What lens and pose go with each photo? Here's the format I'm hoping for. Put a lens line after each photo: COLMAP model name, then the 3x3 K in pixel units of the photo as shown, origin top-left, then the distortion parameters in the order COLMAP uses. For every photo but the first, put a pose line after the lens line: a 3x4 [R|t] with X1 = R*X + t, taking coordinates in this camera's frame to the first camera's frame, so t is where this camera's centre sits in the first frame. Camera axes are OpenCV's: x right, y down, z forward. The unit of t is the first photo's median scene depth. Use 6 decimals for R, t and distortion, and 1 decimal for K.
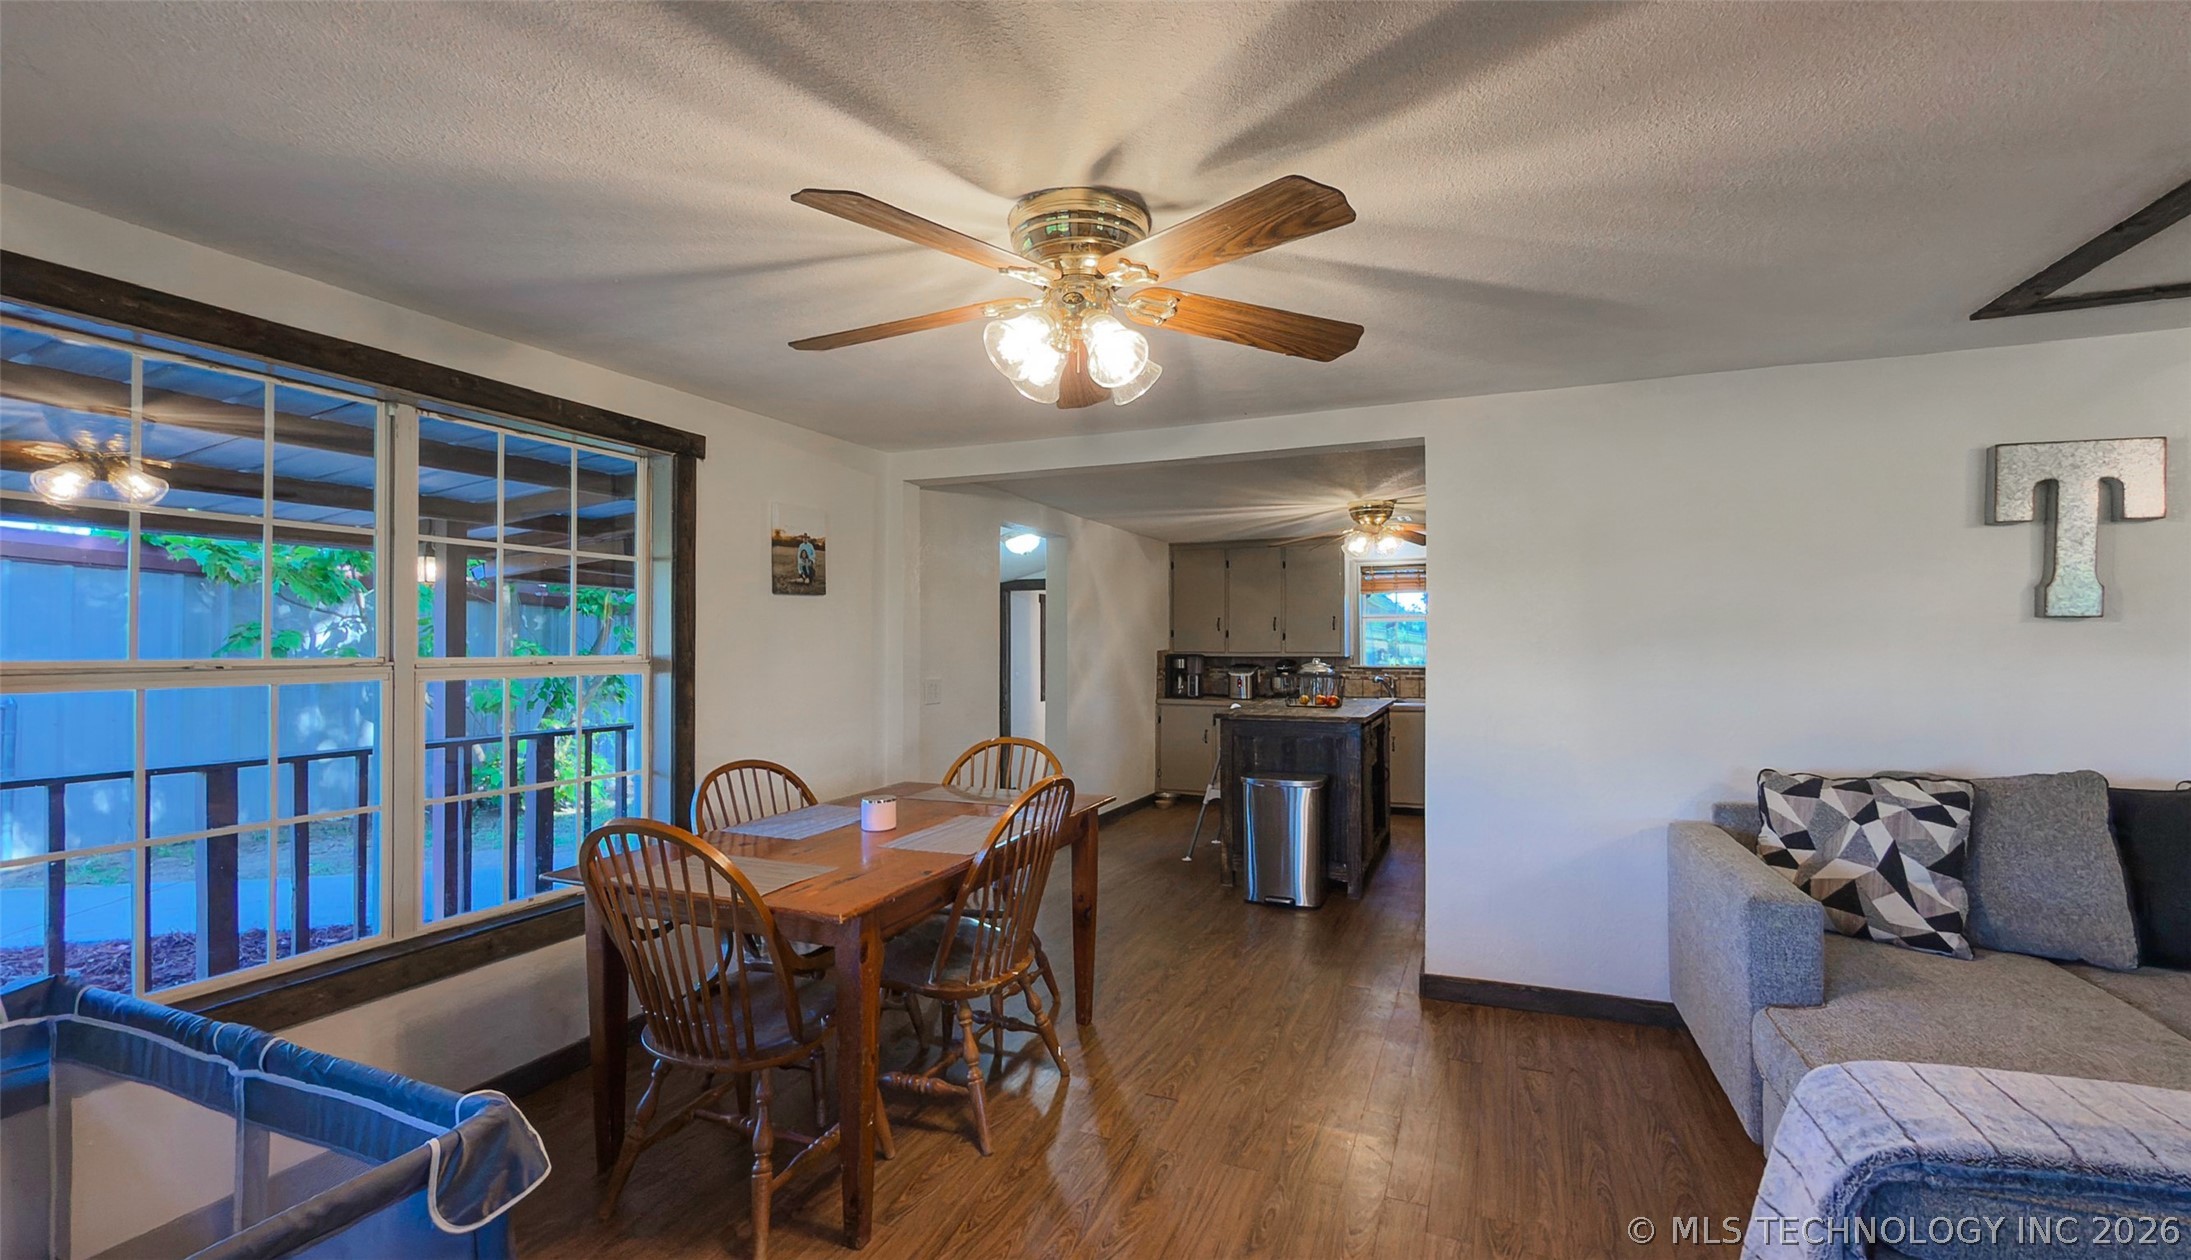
lens RADIAL K [[922.2, 0, 1138.0], [0, 922.2, 641.6], [0, 0, 1]] dist [0.000183, -0.000071]
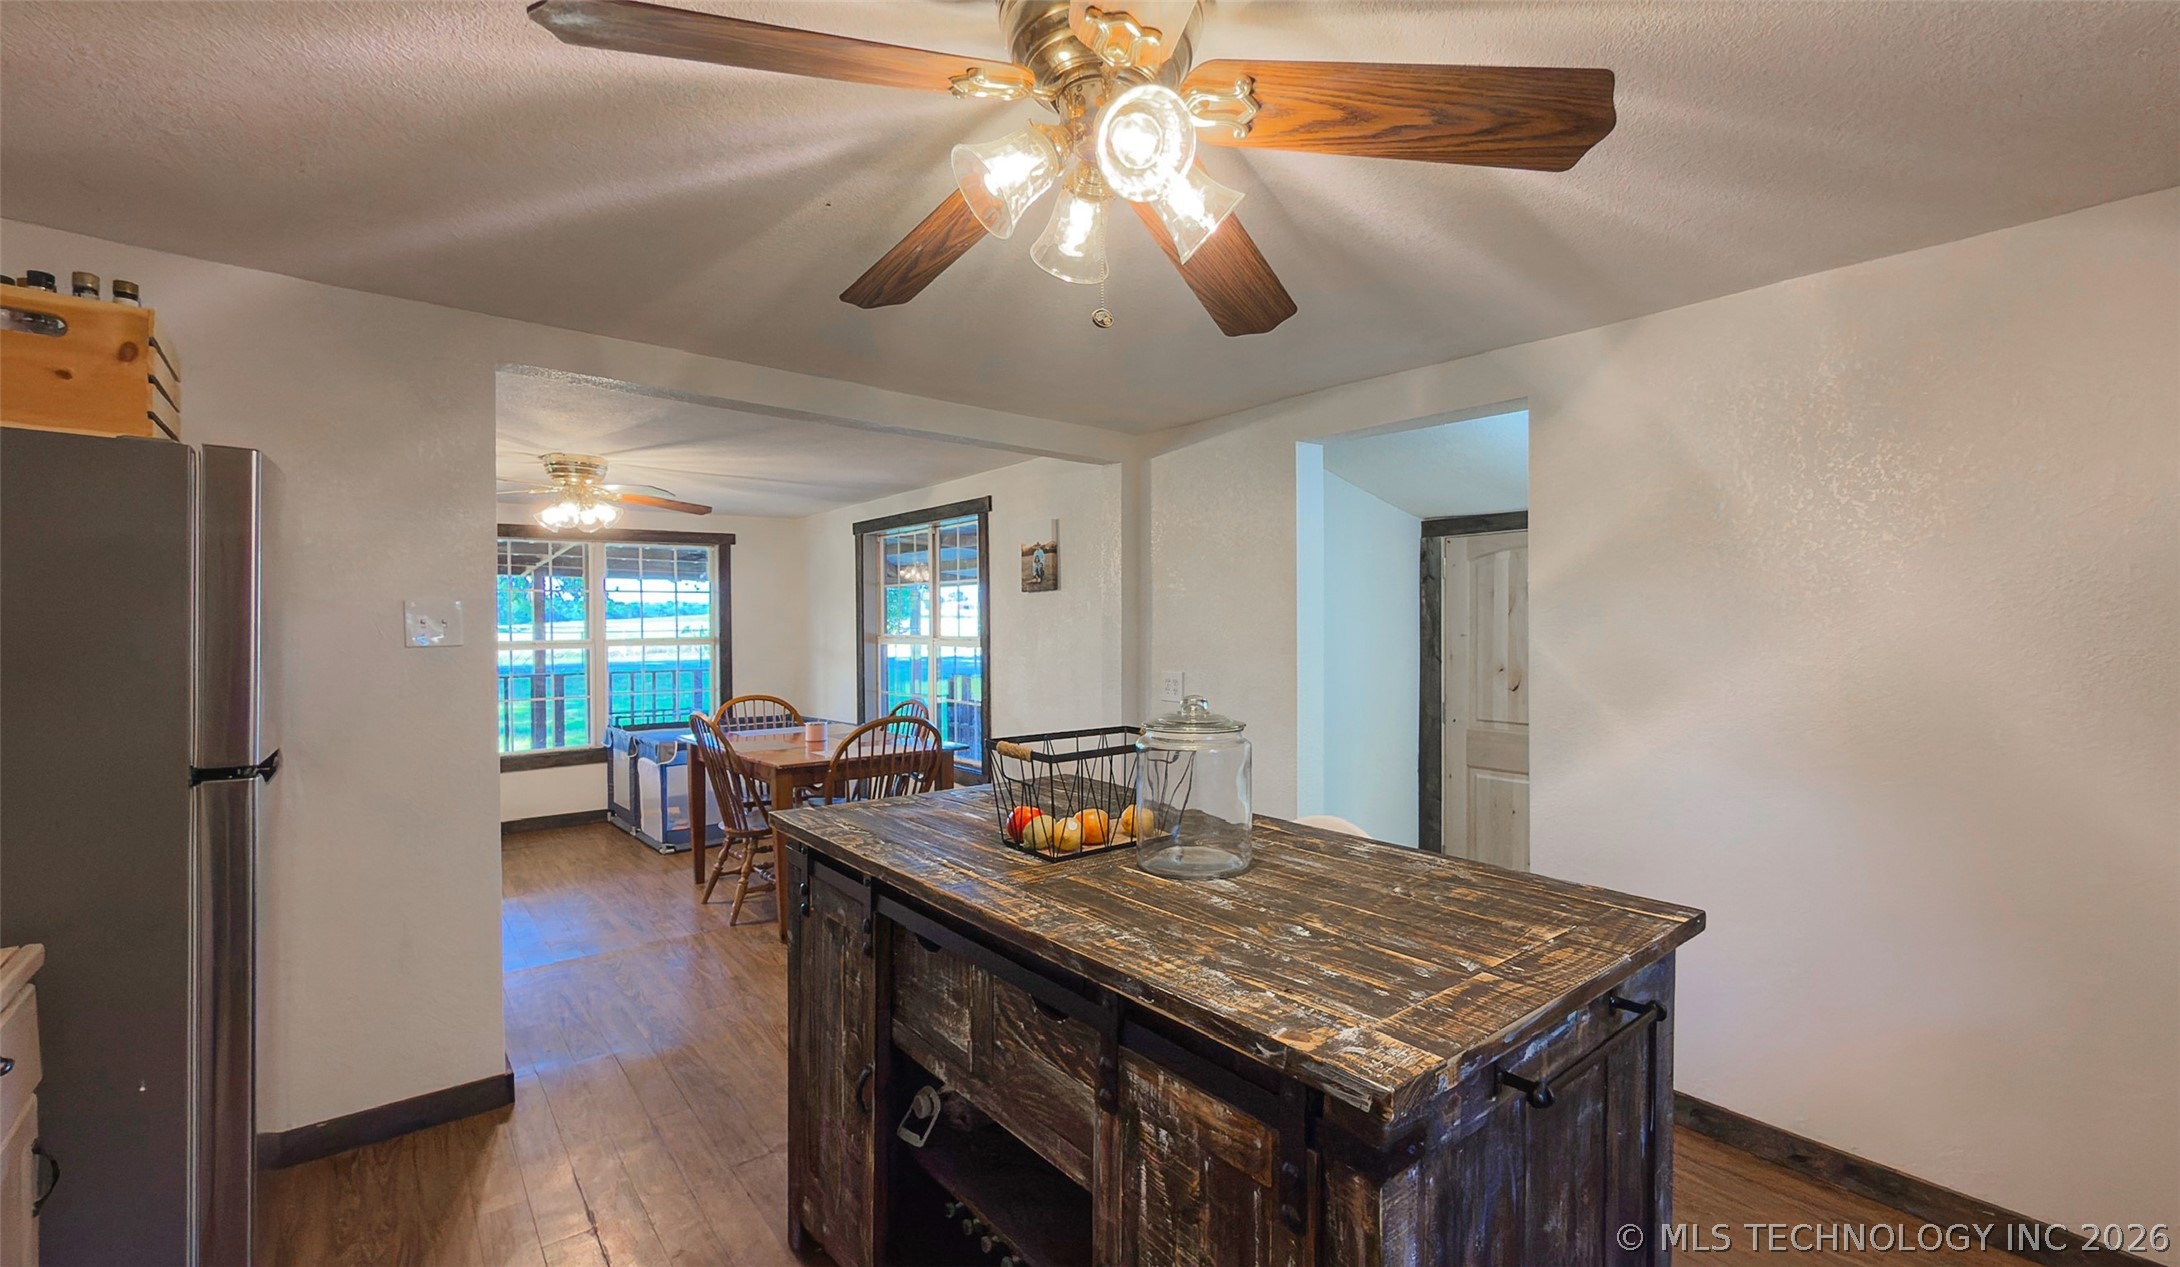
lens RADIAL K [[896.1, 0, 1138.1], [0, 896.1, 634.4], [0, 0, 1]] dist [-0.002176, -0.000212]
pose [[-0.453372, 0.012030, -0.891240, 0.940835], [0.007539, 0.999925, 0.009662, -0.005362], [0.891289, -0.002338, -0.453429, 2.387086]]
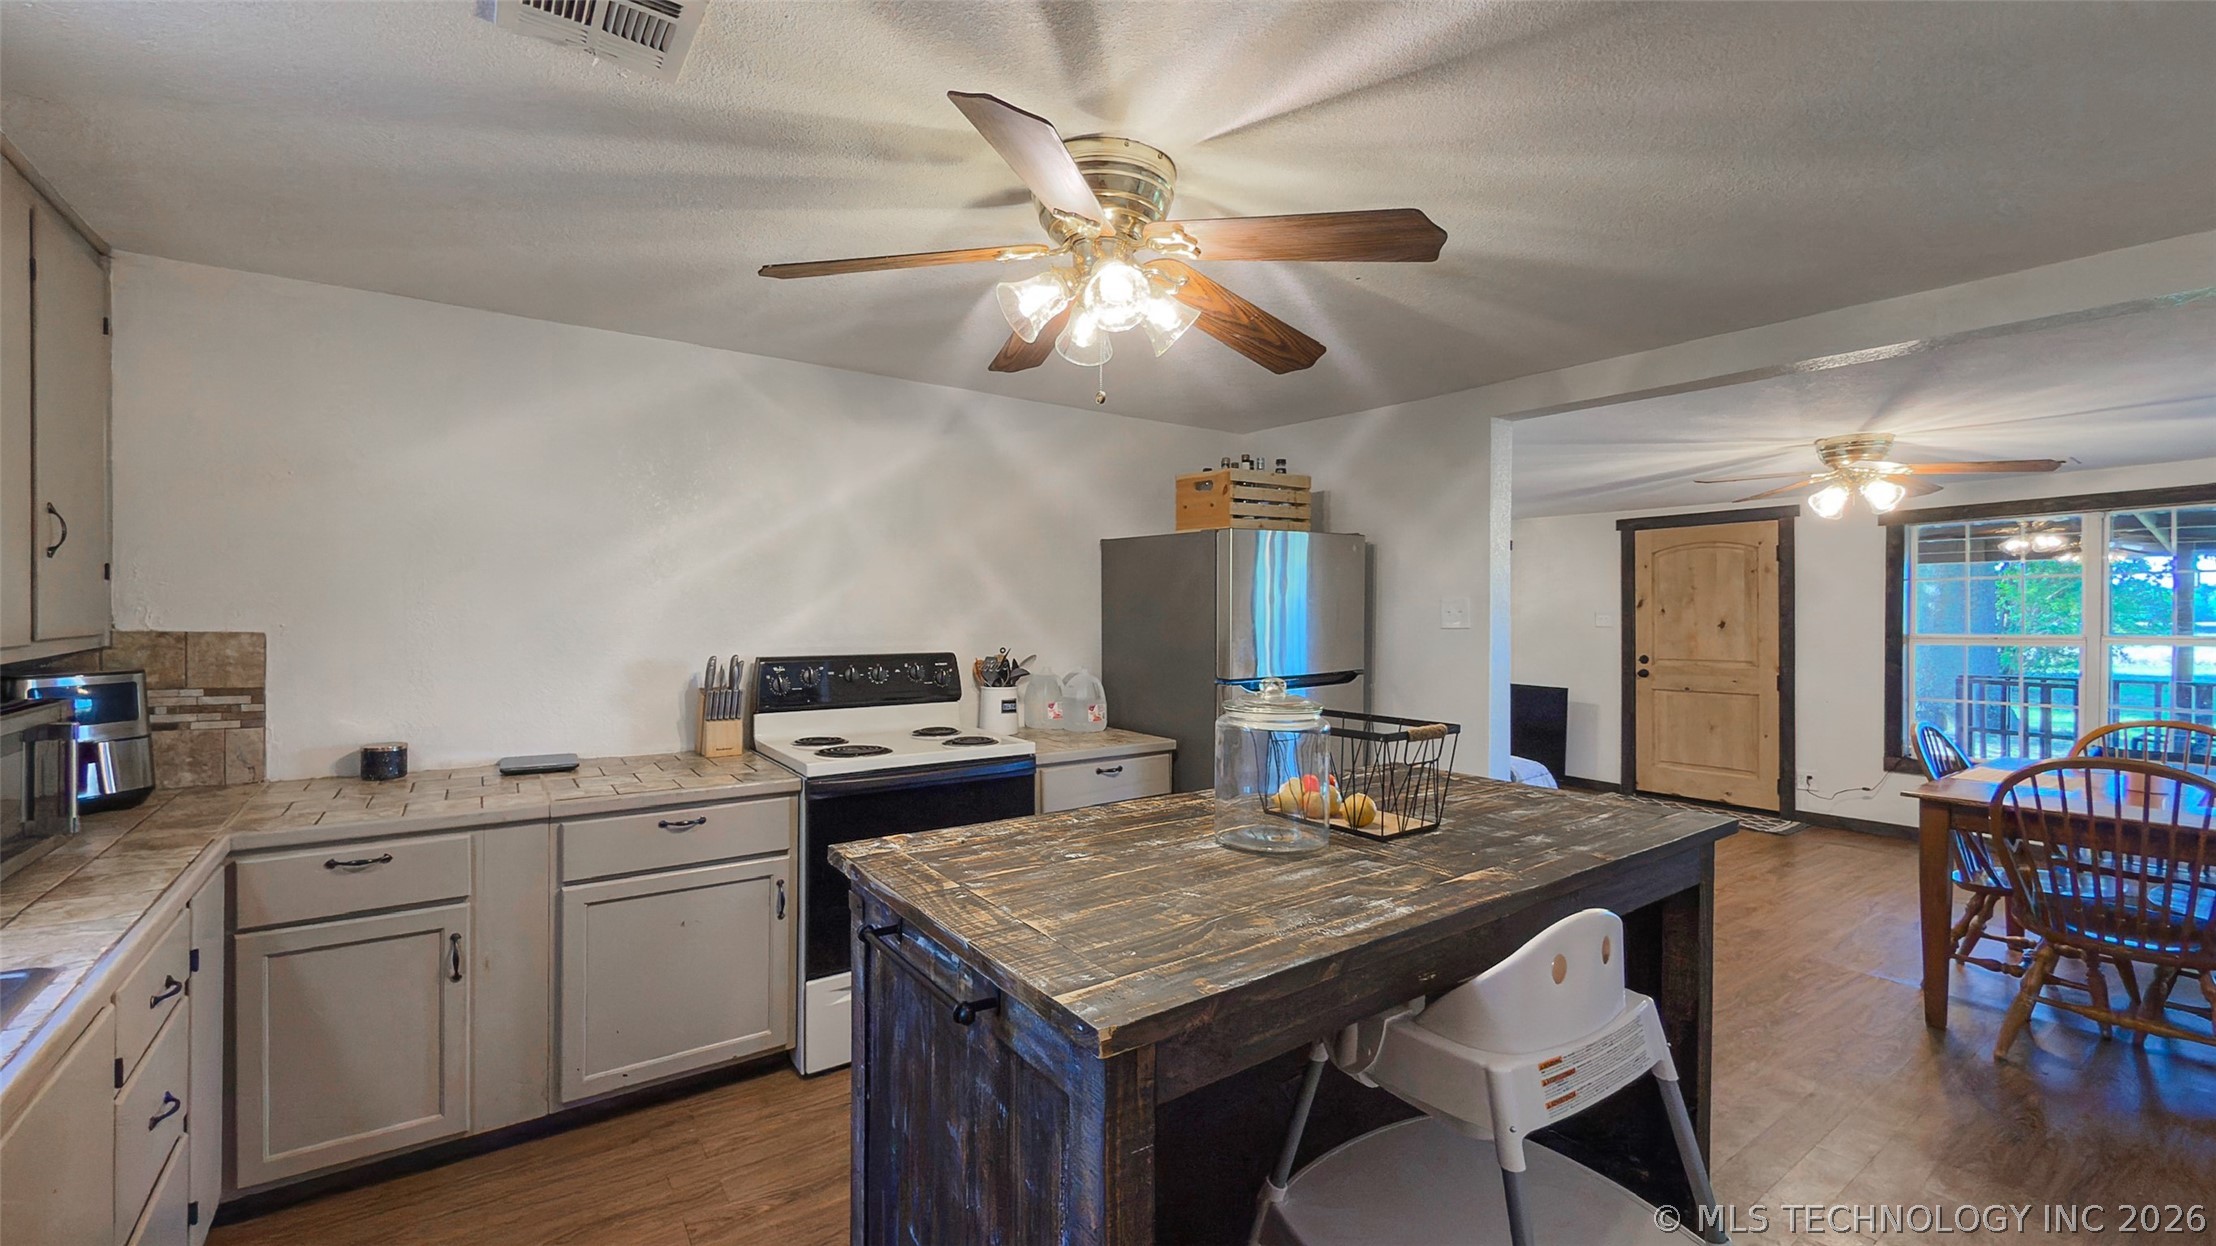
lens RADIAL K [[898.3, 0, 1112.5], [0, 898.3, 622.6], [0, 0, 1]] dist [-0.002548, -0.000303]
pose [[-0.848424, -0.007694, 0.529261, 0.201450], [-0.007332, 0.999969, 0.002784, 0.002274], [-0.529266, -0.001518, -0.848454, 2.712376]]
